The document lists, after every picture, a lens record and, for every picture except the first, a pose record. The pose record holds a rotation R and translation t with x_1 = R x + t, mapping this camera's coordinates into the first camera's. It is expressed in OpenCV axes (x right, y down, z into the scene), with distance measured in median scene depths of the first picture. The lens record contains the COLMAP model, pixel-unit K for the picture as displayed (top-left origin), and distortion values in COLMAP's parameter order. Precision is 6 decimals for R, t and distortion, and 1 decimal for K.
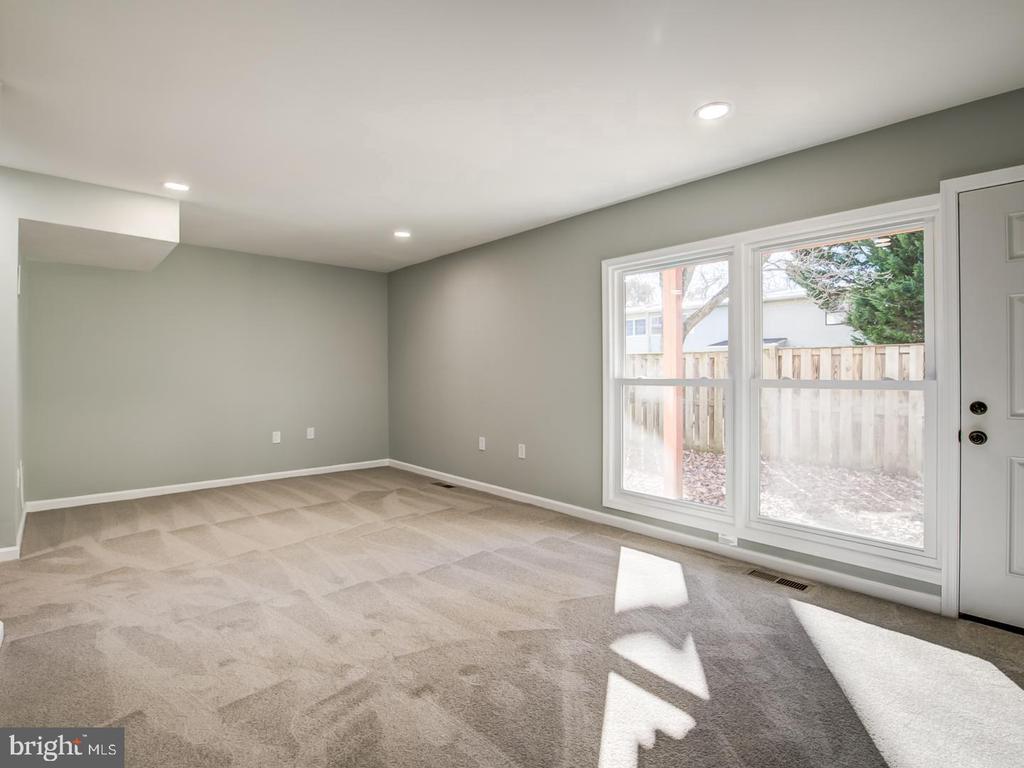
lens RADIAL K [[438.9, 0, 556.5], [0, 438.9, 380.5], [0, 0, 1]] dist [-0.014430, 0.000220]
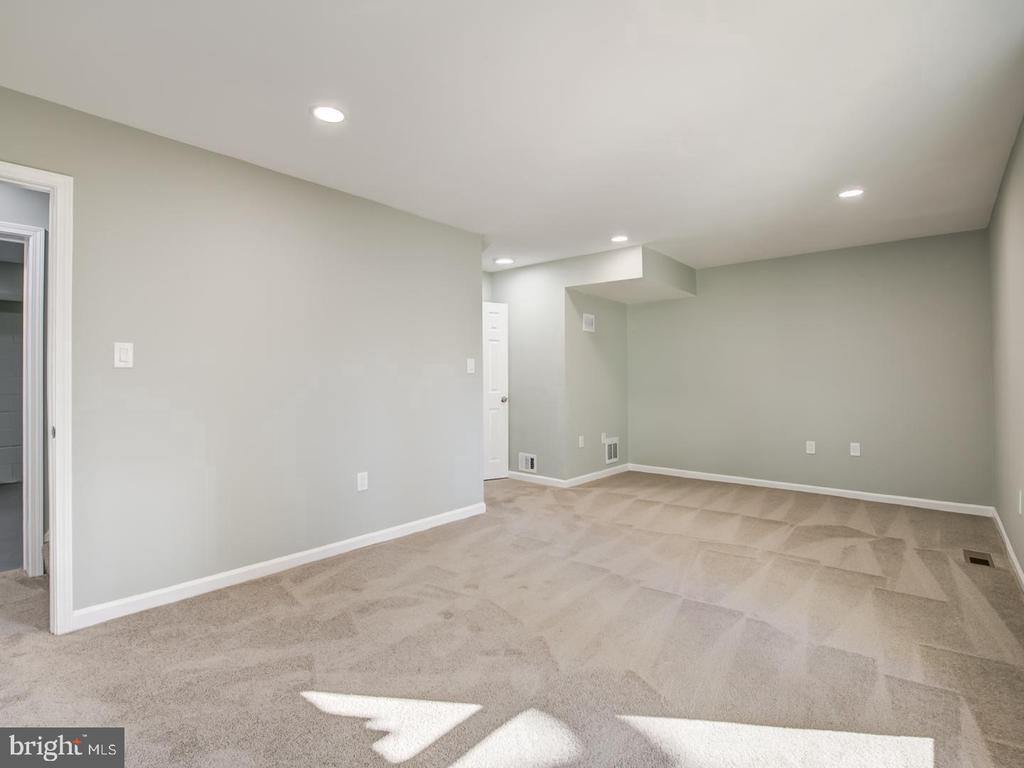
lens RADIAL K [[480.5, 0, 512.0], [0, 480.5, 384.0], [0, 0, 1]] dist [0.000174, 0.000255]
pose [[0.172407, 0.008126, -0.984992, 0.617489], [-0.012954, 0.999898, 0.005982, -0.004987], [0.984941, 0.011728, 0.172495, 0.487804]]
